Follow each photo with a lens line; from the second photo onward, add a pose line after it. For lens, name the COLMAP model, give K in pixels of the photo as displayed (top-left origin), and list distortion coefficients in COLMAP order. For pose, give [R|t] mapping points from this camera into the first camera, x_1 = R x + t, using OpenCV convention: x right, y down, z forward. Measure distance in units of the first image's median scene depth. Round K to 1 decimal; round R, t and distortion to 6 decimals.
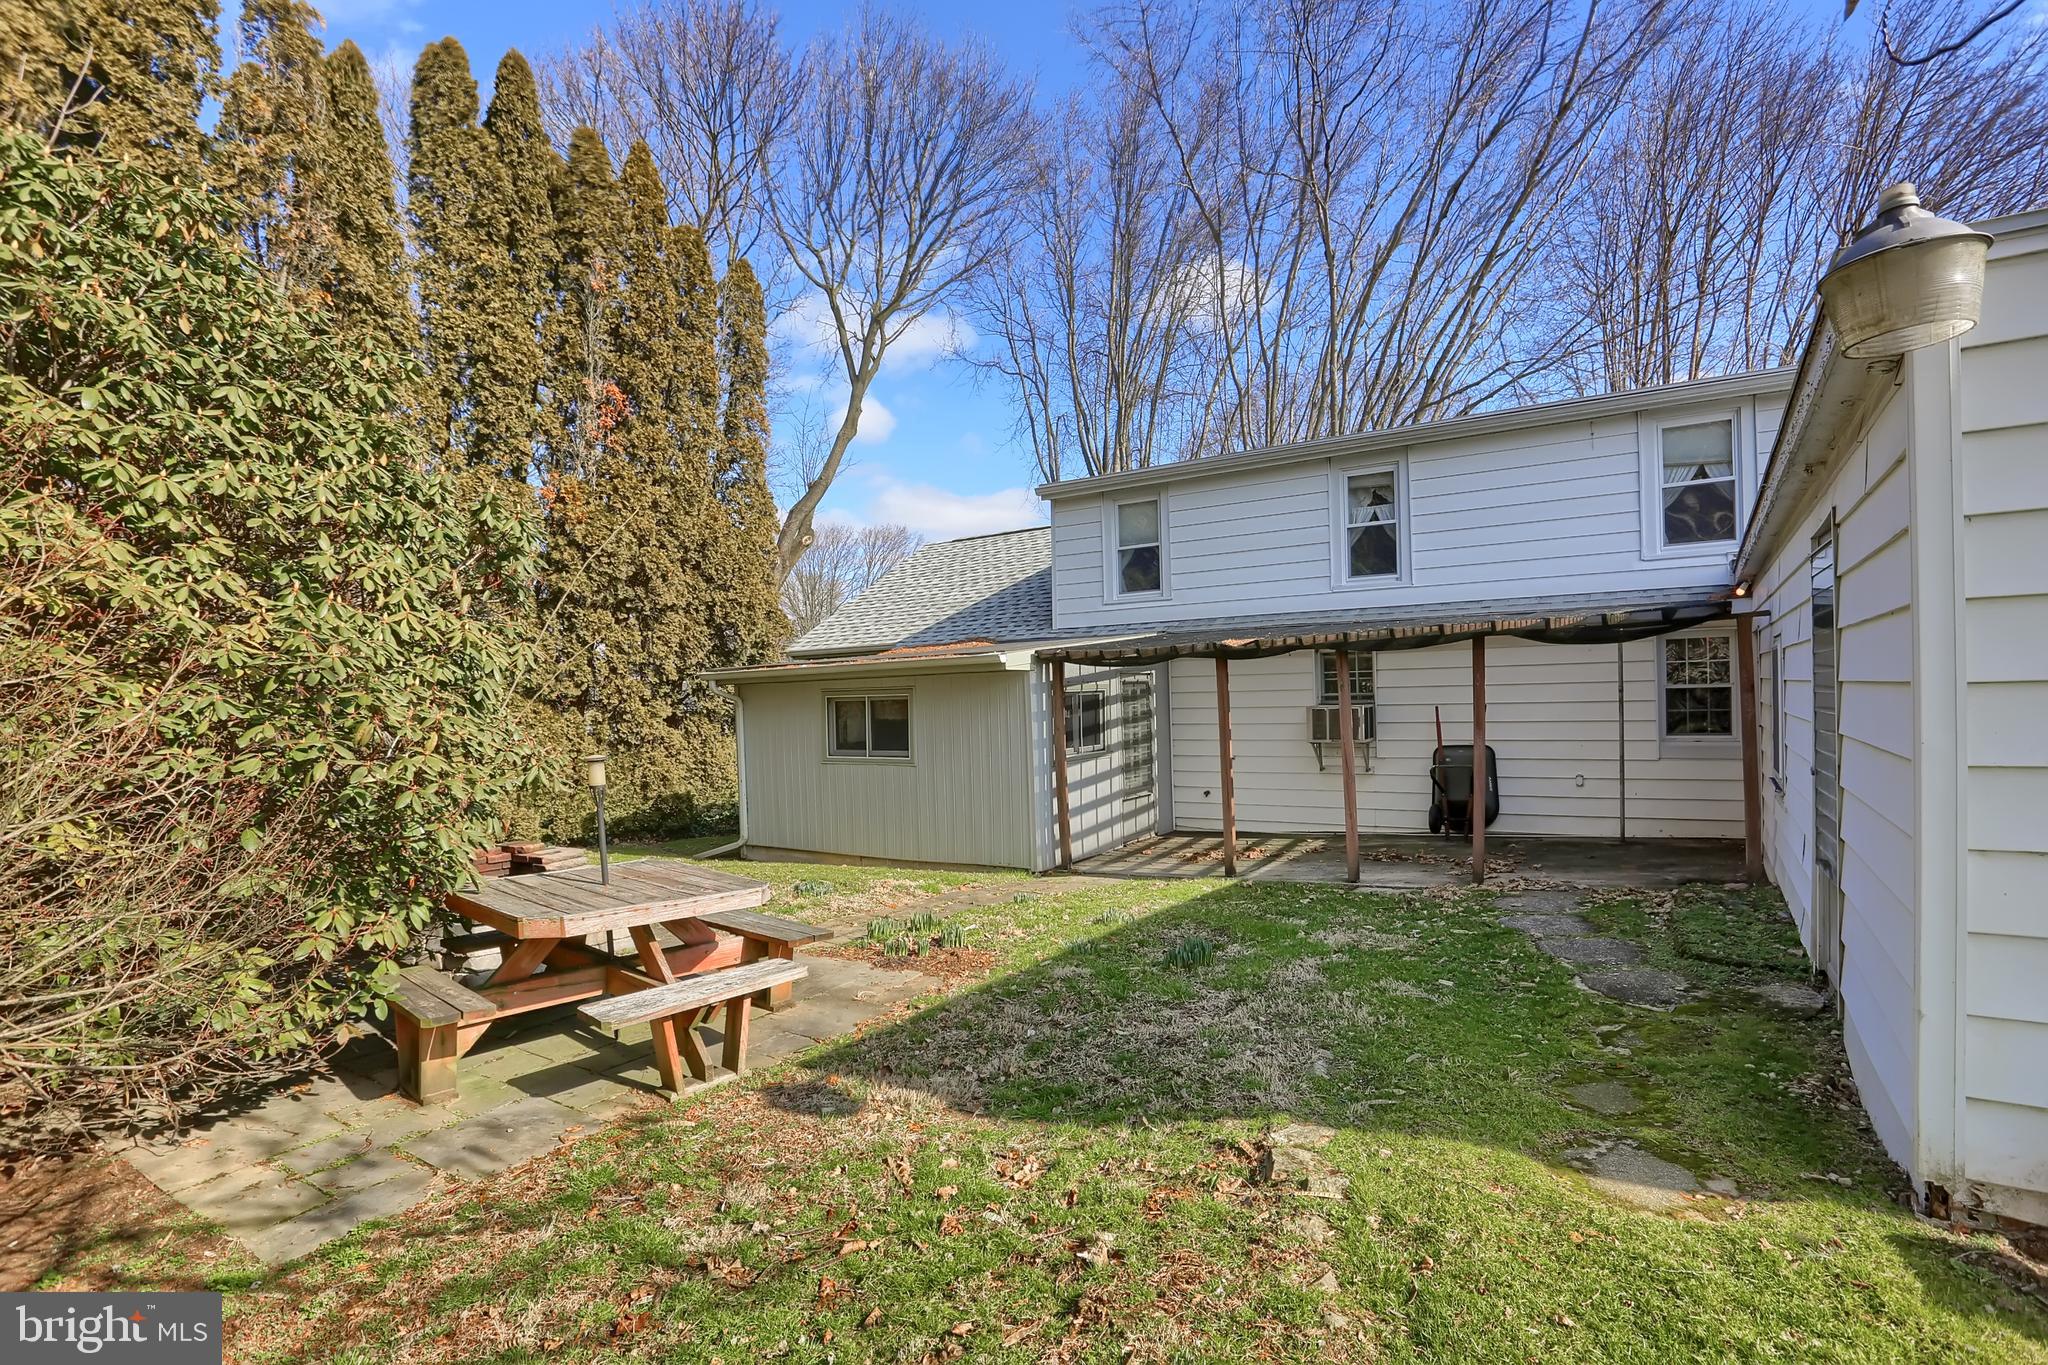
lens RADIAL K [[984.2, 0, 1024.0], [0, 984.2, 682.5], [0, 0, 1]] dist [-0.058438, 0.020785]
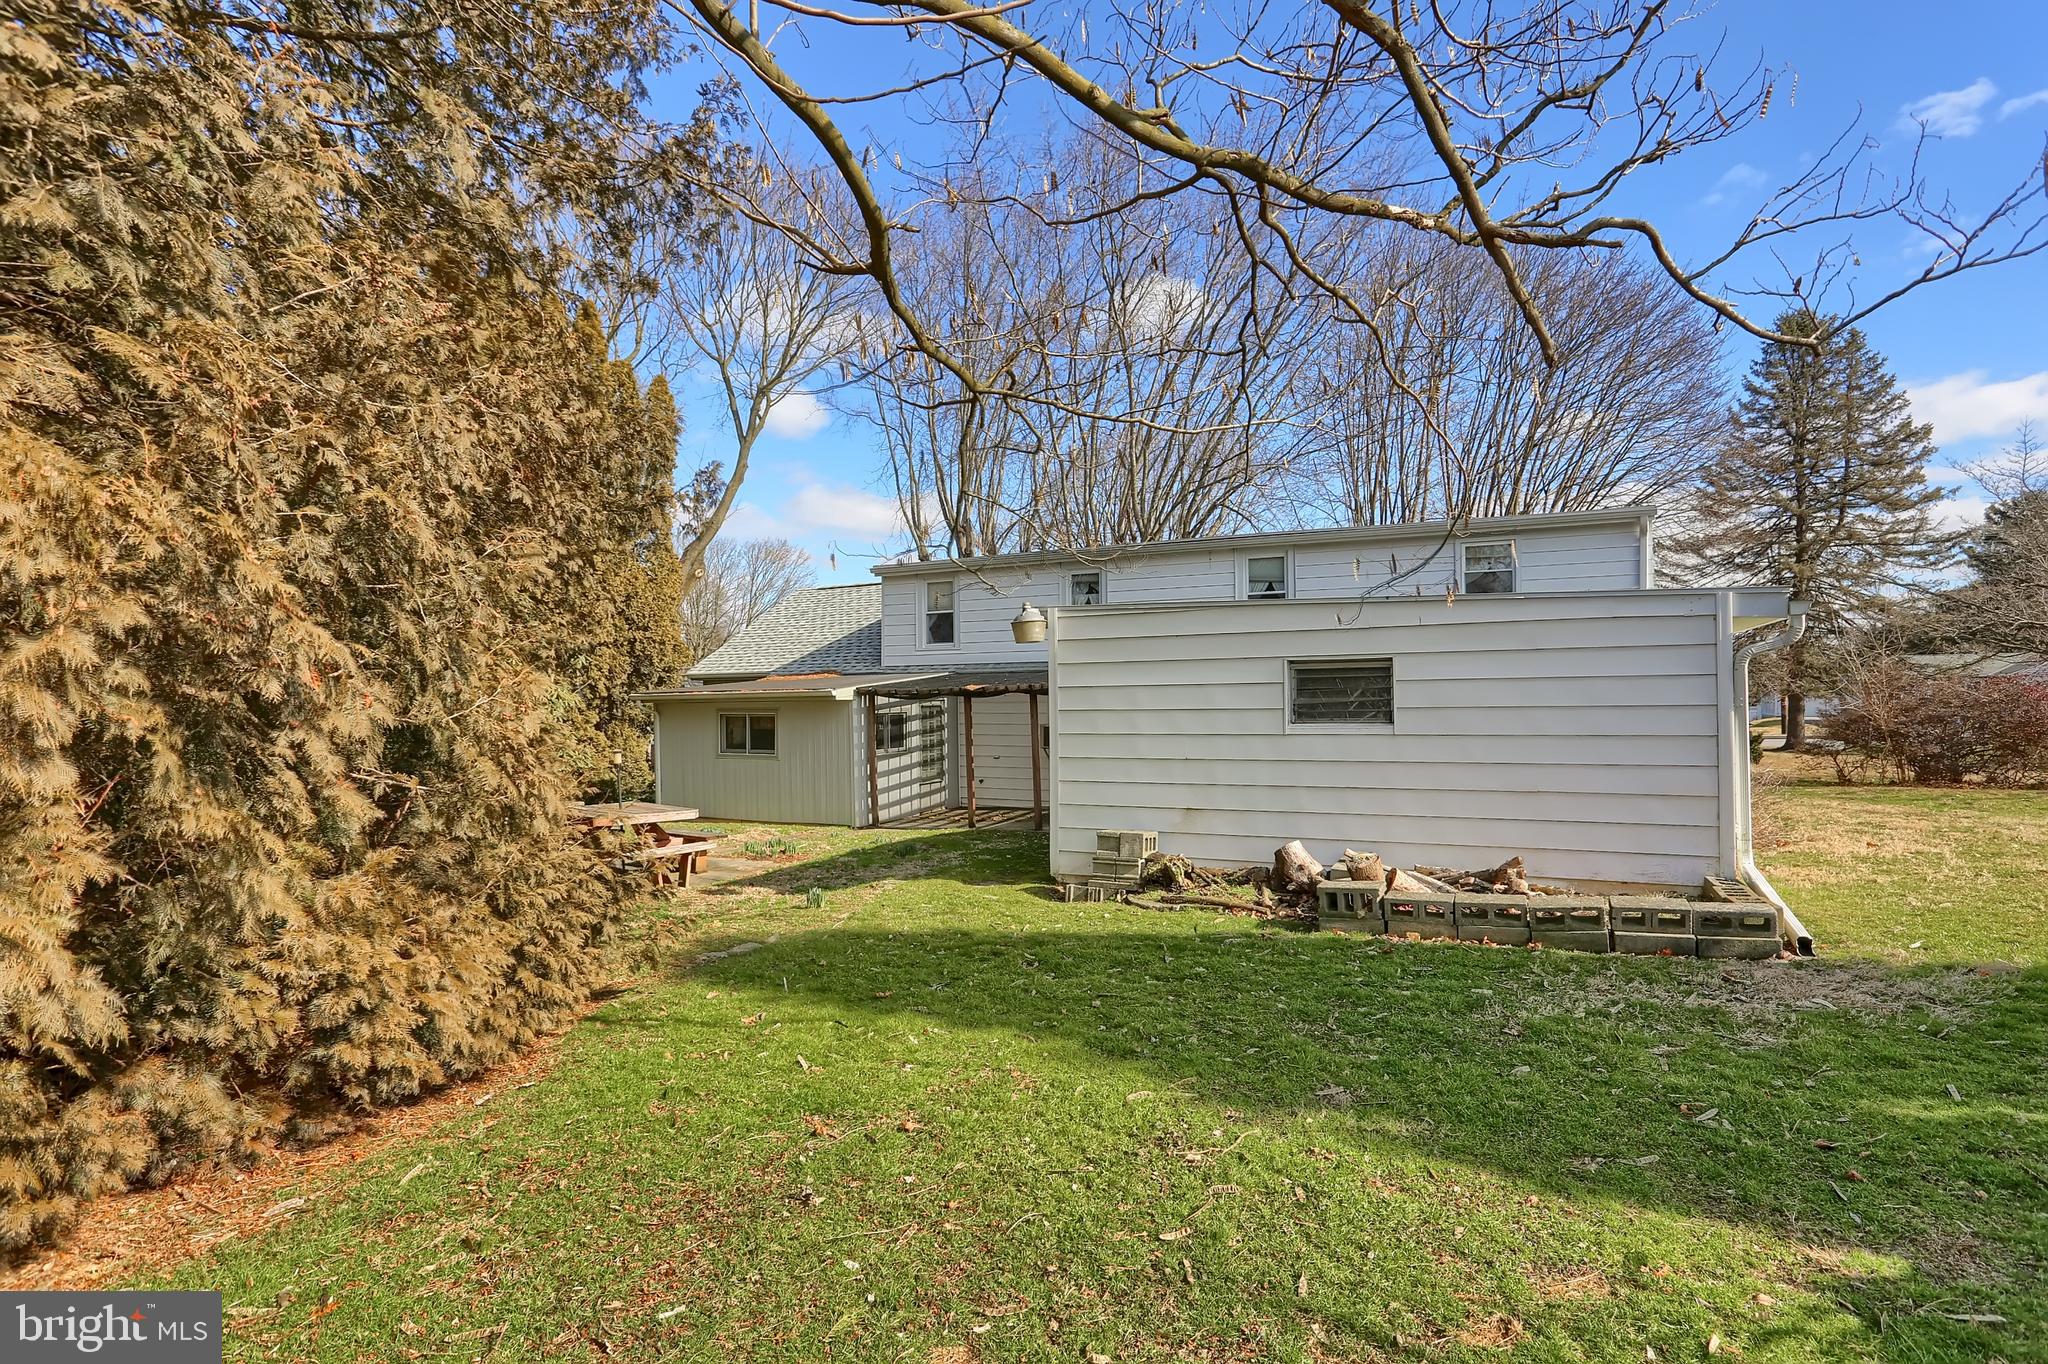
lens RADIAL K [[1025.5, 0, 1046.7], [0, 1025.5, 711.9], [0, 0, 1]] dist [-0.060911, 0.023772]
pose [[0.992374, 0.016016, 0.122219, 0.097877], [-0.019677, 0.999391, 0.028805, -0.040090], [-0.121683, -0.030990, 0.992085, -0.572717]]
